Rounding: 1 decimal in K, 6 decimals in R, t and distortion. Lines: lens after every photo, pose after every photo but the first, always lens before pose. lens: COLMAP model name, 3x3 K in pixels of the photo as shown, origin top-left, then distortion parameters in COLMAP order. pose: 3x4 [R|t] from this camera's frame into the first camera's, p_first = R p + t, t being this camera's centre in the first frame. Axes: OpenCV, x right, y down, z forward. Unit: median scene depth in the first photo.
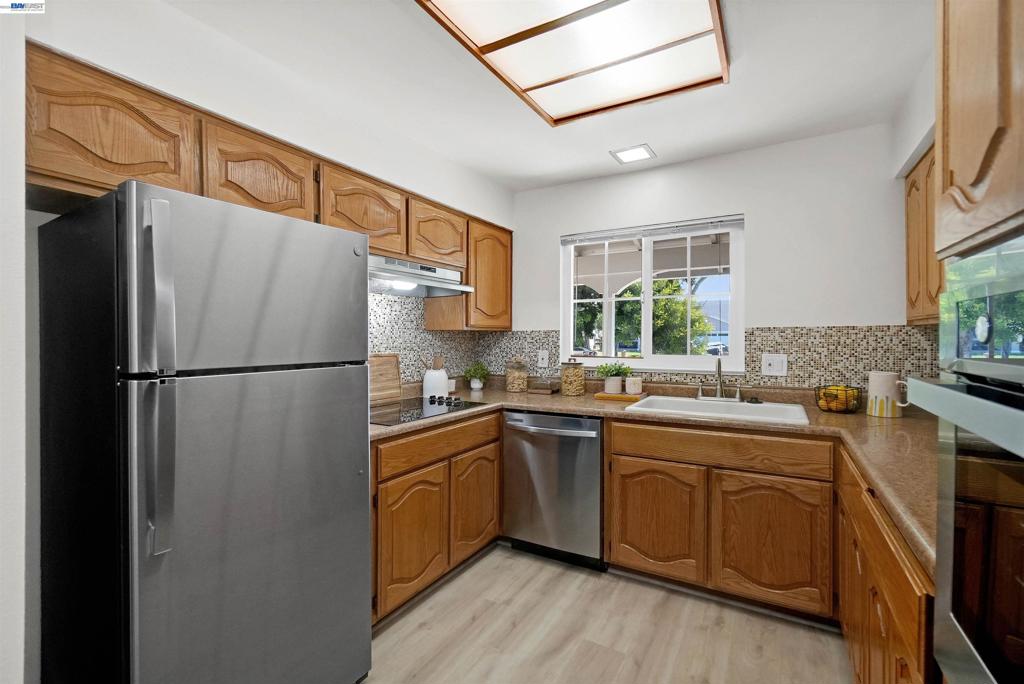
lens RADIAL K [[446.8, 0, 513.5], [0, 446.8, 340.7], [0, 0, 1]] dist [0.002552, 0.000626]
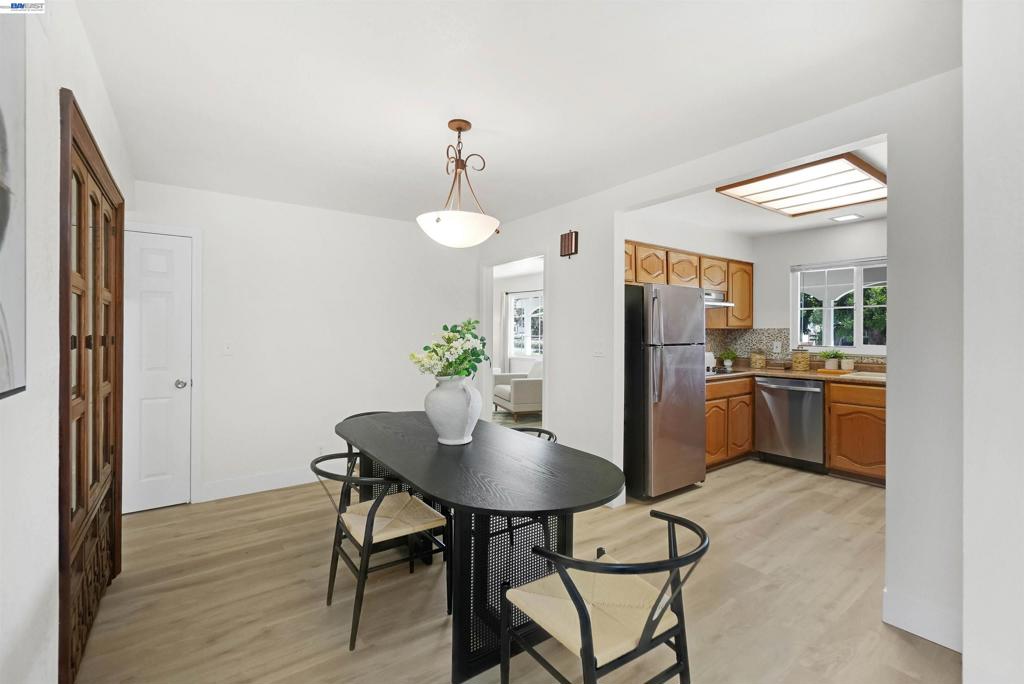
lens RADIAL K [[446.8, 0, 527.6], [0, 446.8, 329.3], [0, 0, 1]] dist [0.002552, 0.000626]
pose [[0.928310, -0.000663, -0.371807, -0.174740], [-0.004675, 0.999899, -0.013455, 0.004702], [0.371778, 0.014229, 0.928213, -0.814867]]
